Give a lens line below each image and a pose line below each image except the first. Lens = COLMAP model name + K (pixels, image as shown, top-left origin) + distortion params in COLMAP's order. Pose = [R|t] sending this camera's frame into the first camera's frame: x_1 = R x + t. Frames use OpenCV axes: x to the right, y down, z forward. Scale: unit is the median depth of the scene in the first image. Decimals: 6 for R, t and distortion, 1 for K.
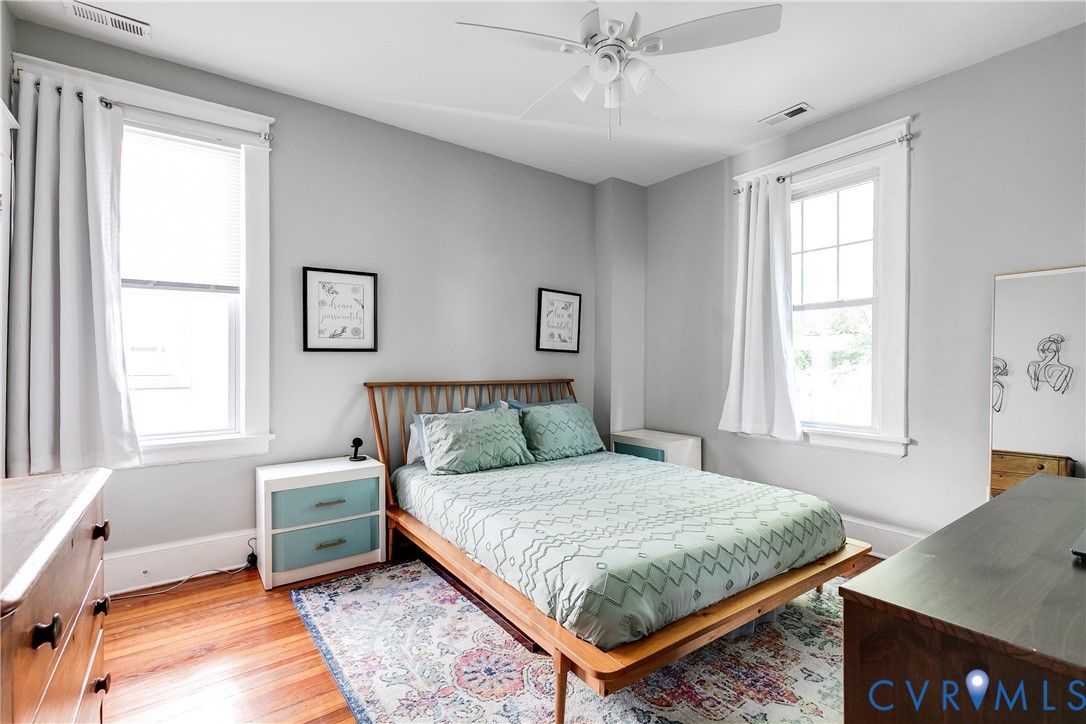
lens RADIAL K [[493.1, 0, 549.5], [0, 493.1, 362.7], [0, 0, 1]] dist [0.005318, -0.001150]
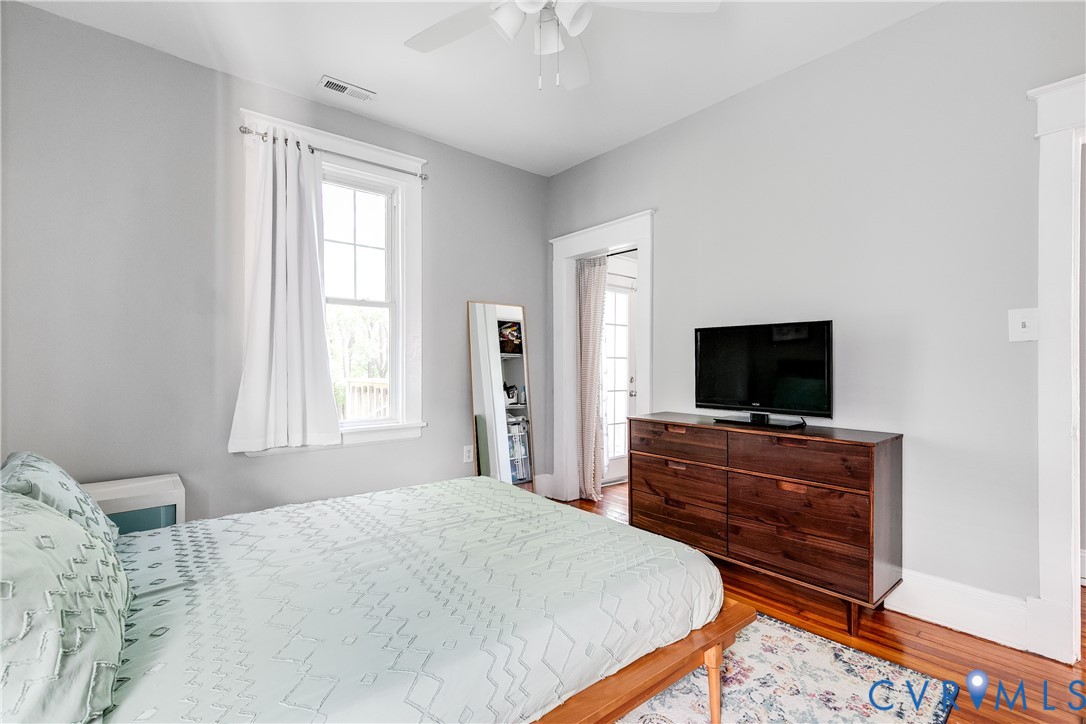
lens RADIAL K [[493.1, 0, 549.5], [0, 493.1, 367.9], [0, 0, 1]] dist [0.005318, -0.001150]
pose [[-0.064686, -0.009984, 0.997856, -0.688053], [-0.000453, 0.999950, 0.009975, 0.009164], [-0.997906, 0.000194, -0.064688, 1.010164]]
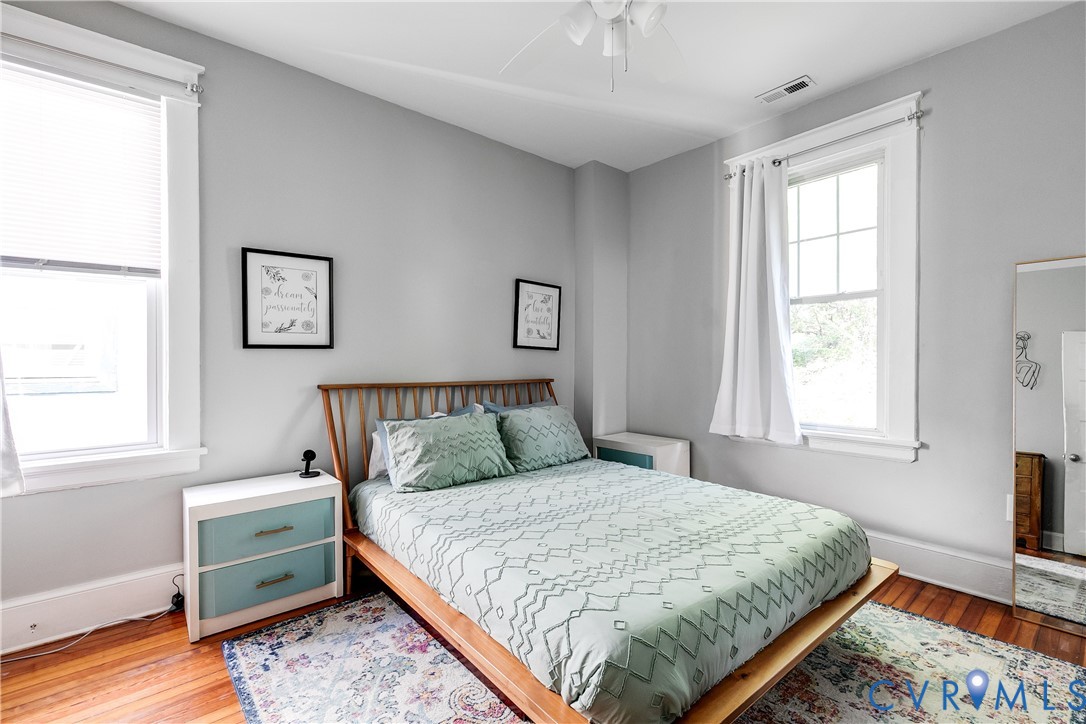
lens RADIAL K [[493.1, 0, 533.9], [0, 493.1, 362.0], [0, 0, 1]] dist [0.005318, -0.001150]
pose [[0.999414, -0.003474, 0.034062, -0.031250], [0.003441, 0.999994, 0.001016, 0.001015], [-0.034065, -0.000898, 0.999419, 0.138812]]
